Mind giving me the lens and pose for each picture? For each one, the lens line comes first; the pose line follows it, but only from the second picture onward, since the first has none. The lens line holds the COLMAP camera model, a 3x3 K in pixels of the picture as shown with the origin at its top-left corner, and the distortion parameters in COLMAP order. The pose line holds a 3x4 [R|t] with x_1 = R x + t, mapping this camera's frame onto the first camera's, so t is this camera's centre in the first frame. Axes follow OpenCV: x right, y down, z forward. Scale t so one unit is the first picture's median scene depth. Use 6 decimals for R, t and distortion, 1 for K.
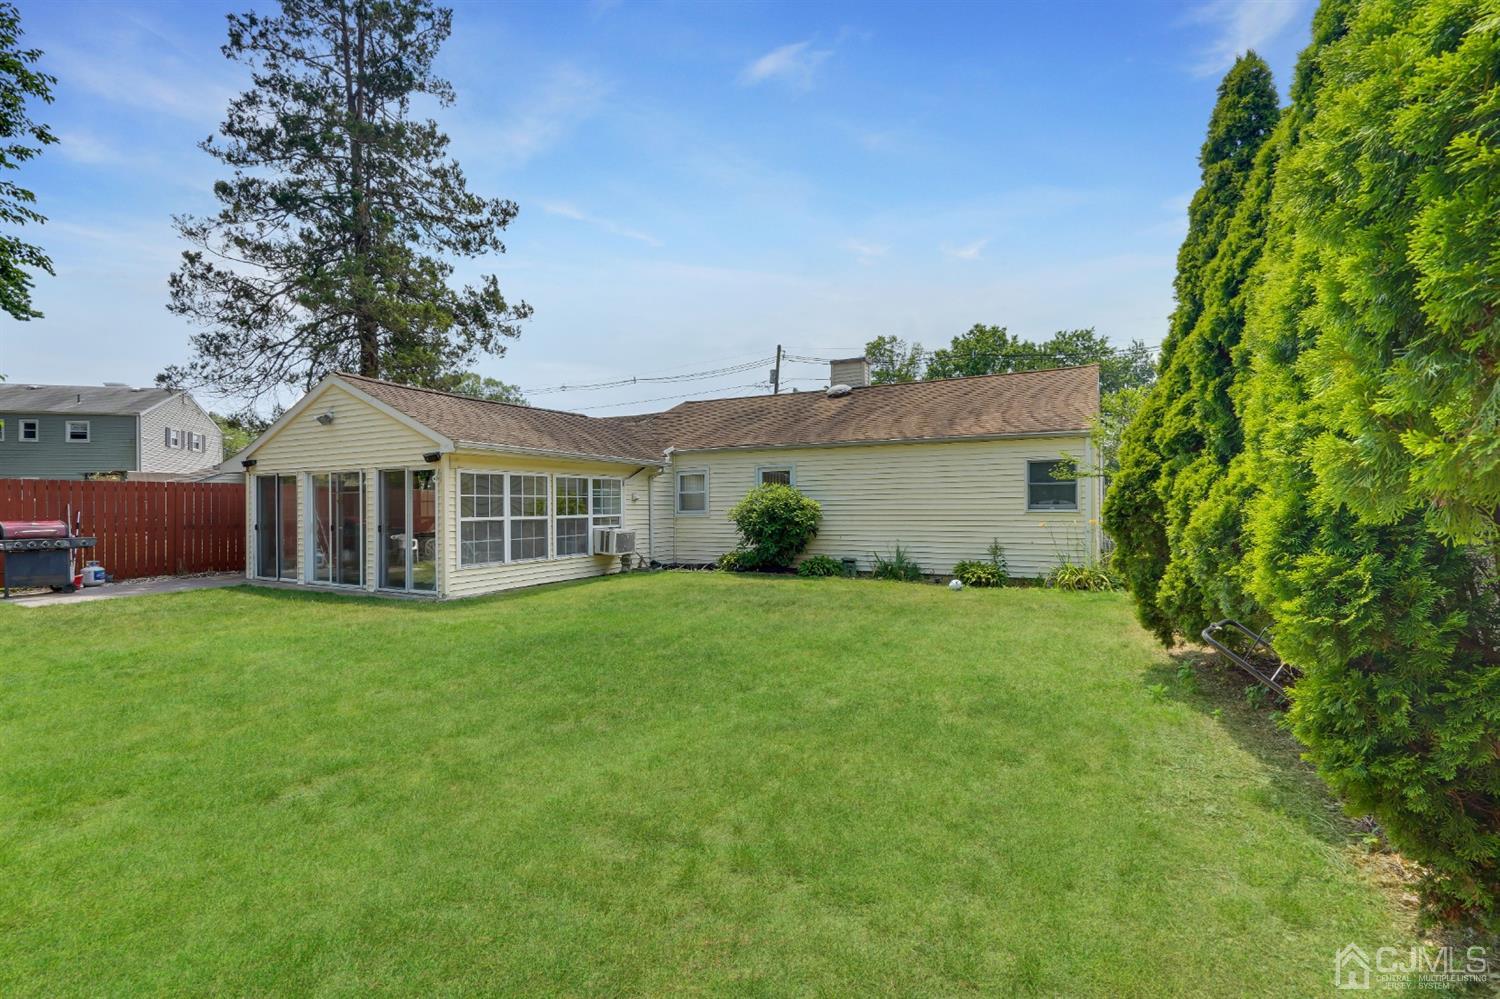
lens RADIAL K [[681.1, 0, 745.3], [0, 681.1, 493.0], [0, 0, 1]] dist [-0.004806, 0.002254]
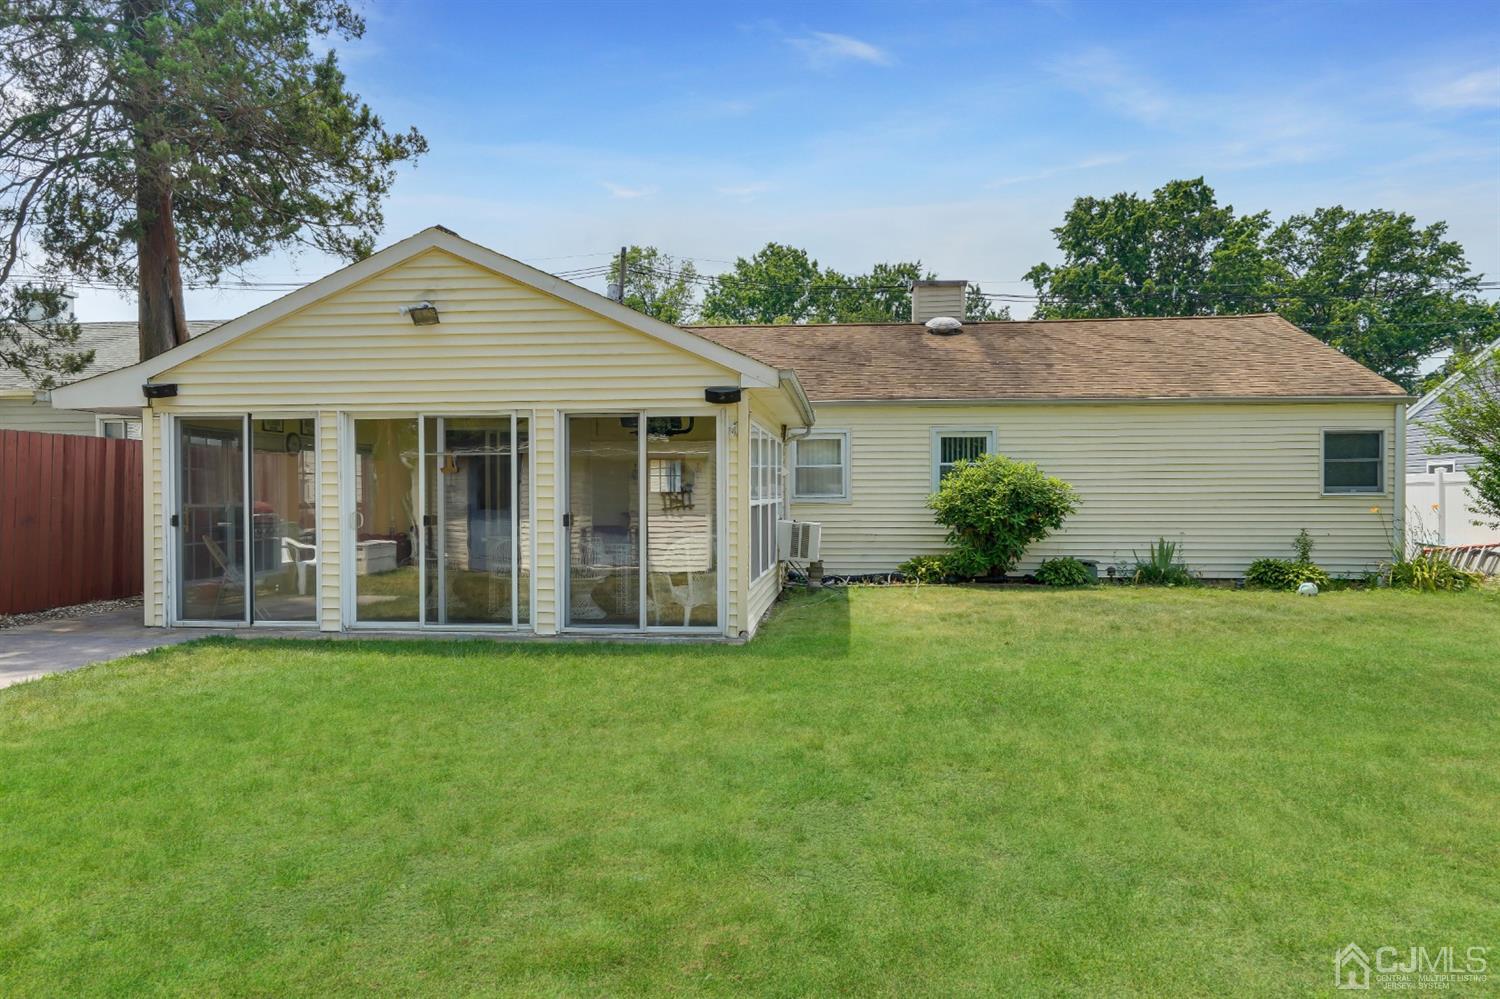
lens RADIAL K [[997.2, 0, 740.6], [0, 997.2, 503.7], [0, 0, 1]] dist [0.004092, -0.000922]
pose [[0.924077, 0.000832, 0.382205, -0.610912], [-0.011232, 0.999625, 0.024981, 0.014380], [-0.382041, -0.027377, 0.923740, 0.170795]]
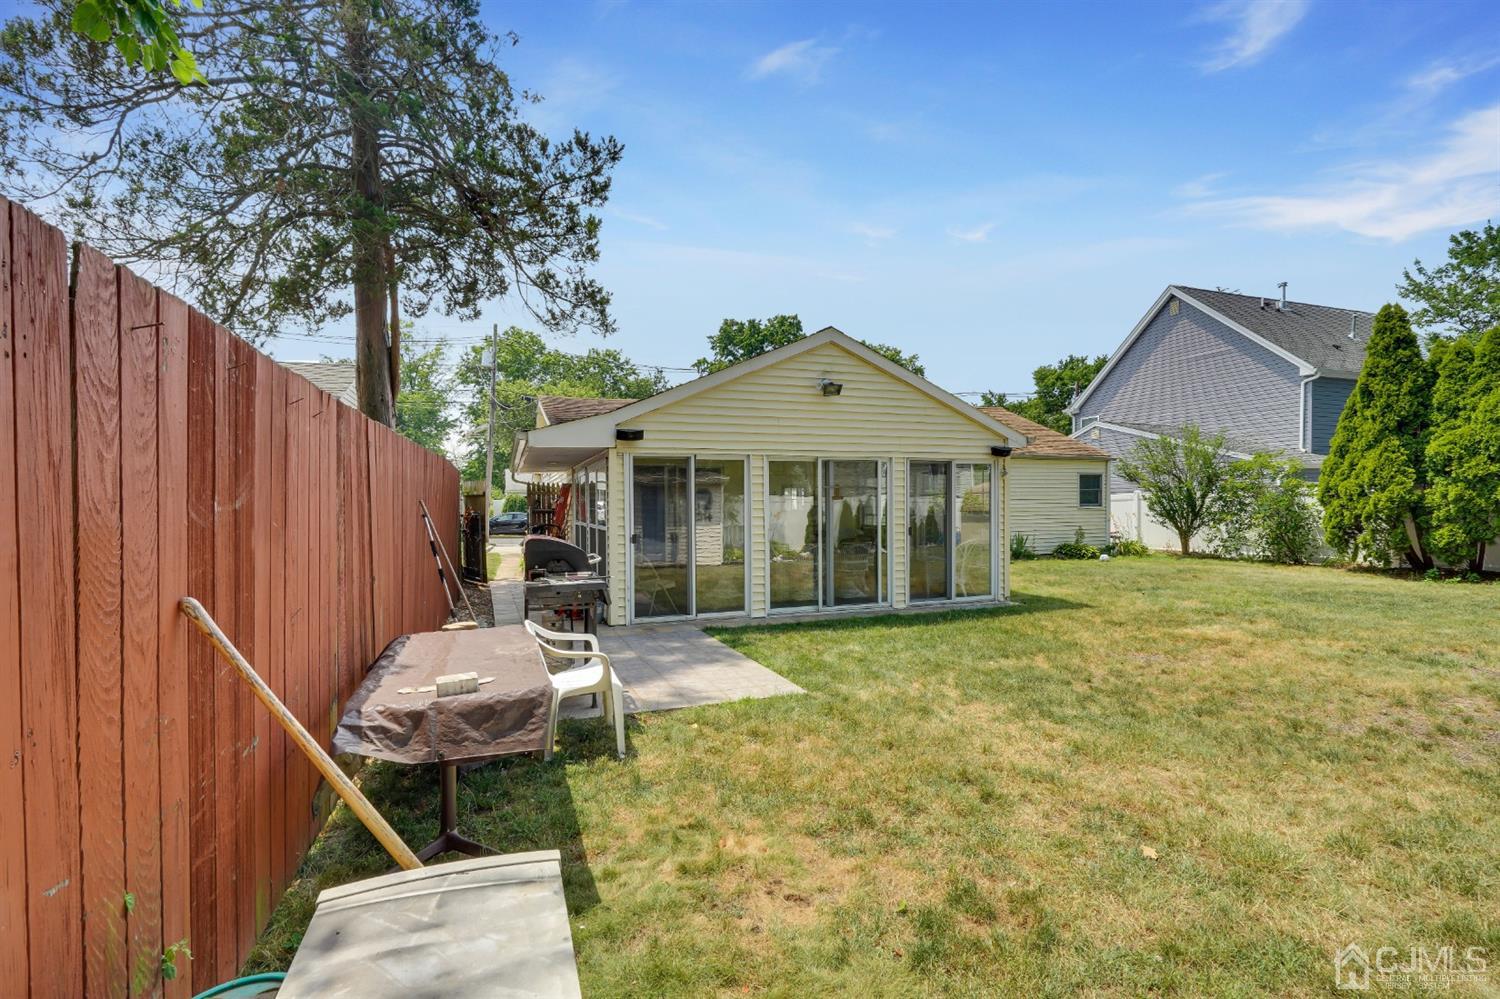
lens RADIAL K [[681.1, 0, 746.4], [0, 681.1, 502.2], [0, 0, 1]] dist [-0.004806, 0.002254]
pose [[0.667193, 0.001851, 0.744883, -1.100485], [-0.008163, 0.999955, 0.004826, 0.012301], [-0.744840, -0.009300, 0.667178, 0.507382]]
